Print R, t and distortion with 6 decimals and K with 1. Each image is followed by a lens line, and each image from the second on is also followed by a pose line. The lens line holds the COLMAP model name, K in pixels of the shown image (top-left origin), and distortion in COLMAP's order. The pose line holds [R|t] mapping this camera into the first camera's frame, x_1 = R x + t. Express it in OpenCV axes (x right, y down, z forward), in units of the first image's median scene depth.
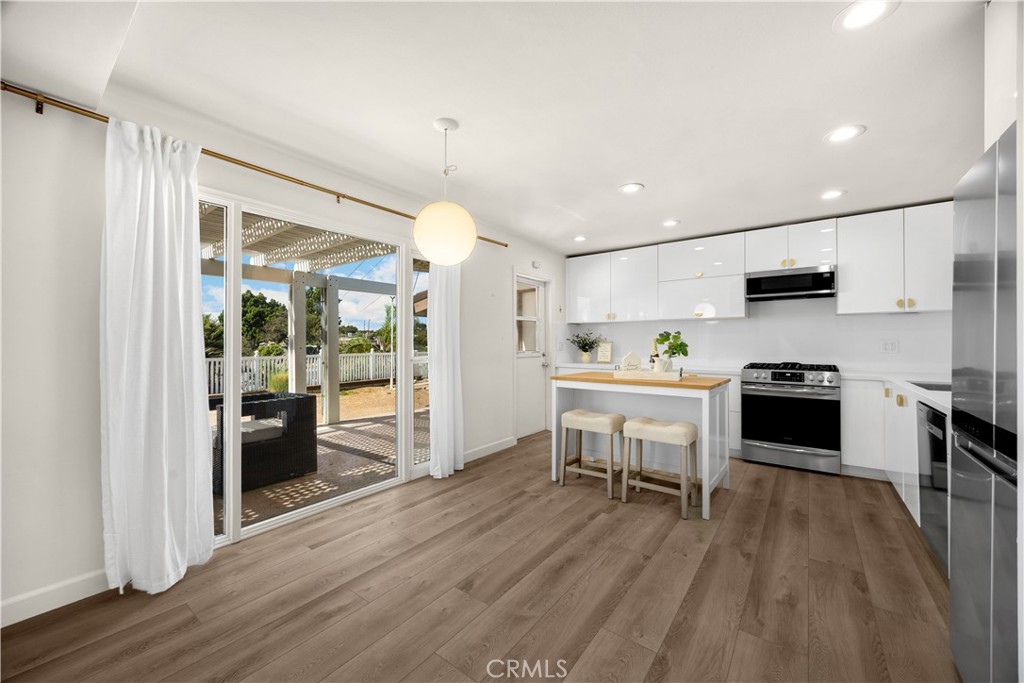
lens RADIAL K [[386.3, 0, 512.0], [0, 386.3, 341.5], [0, 0, 1]] dist [0.000354, -0.000033]
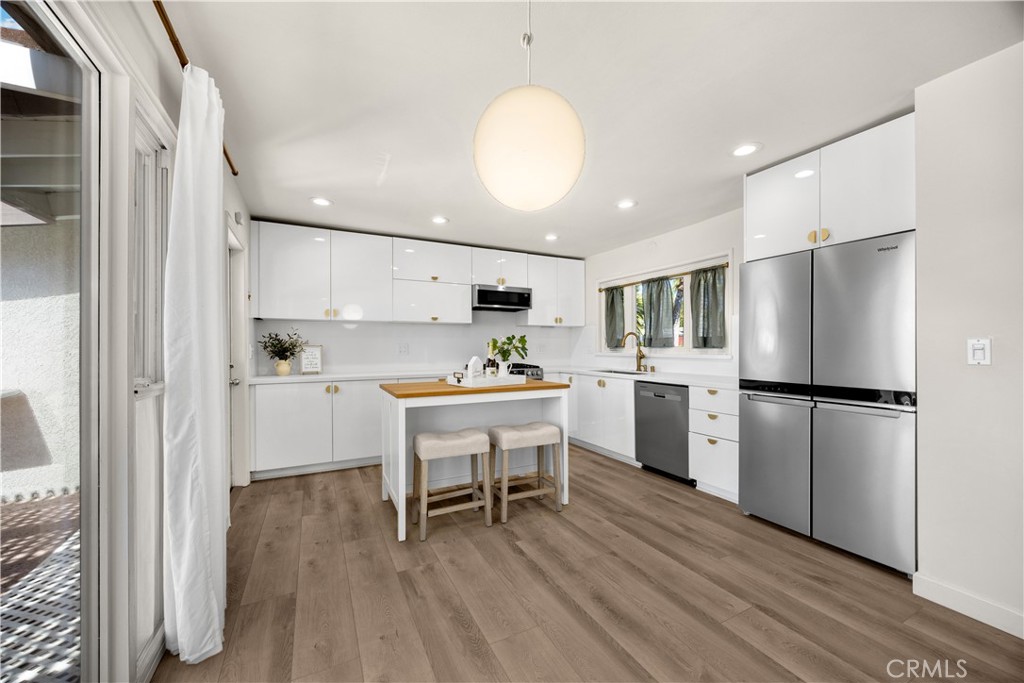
lens RADIAL K [[390.0, 0, 512.6], [0, 390.0, 349.1], [0, 0, 1]] dist [-0.000656, 0.000027]
pose [[0.430191, -0.007055, 0.902710, -0.514398], [-0.001353, 0.999963, 0.008460, 0.001558], [-0.902737, -0.004861, 0.430166, 0.581633]]
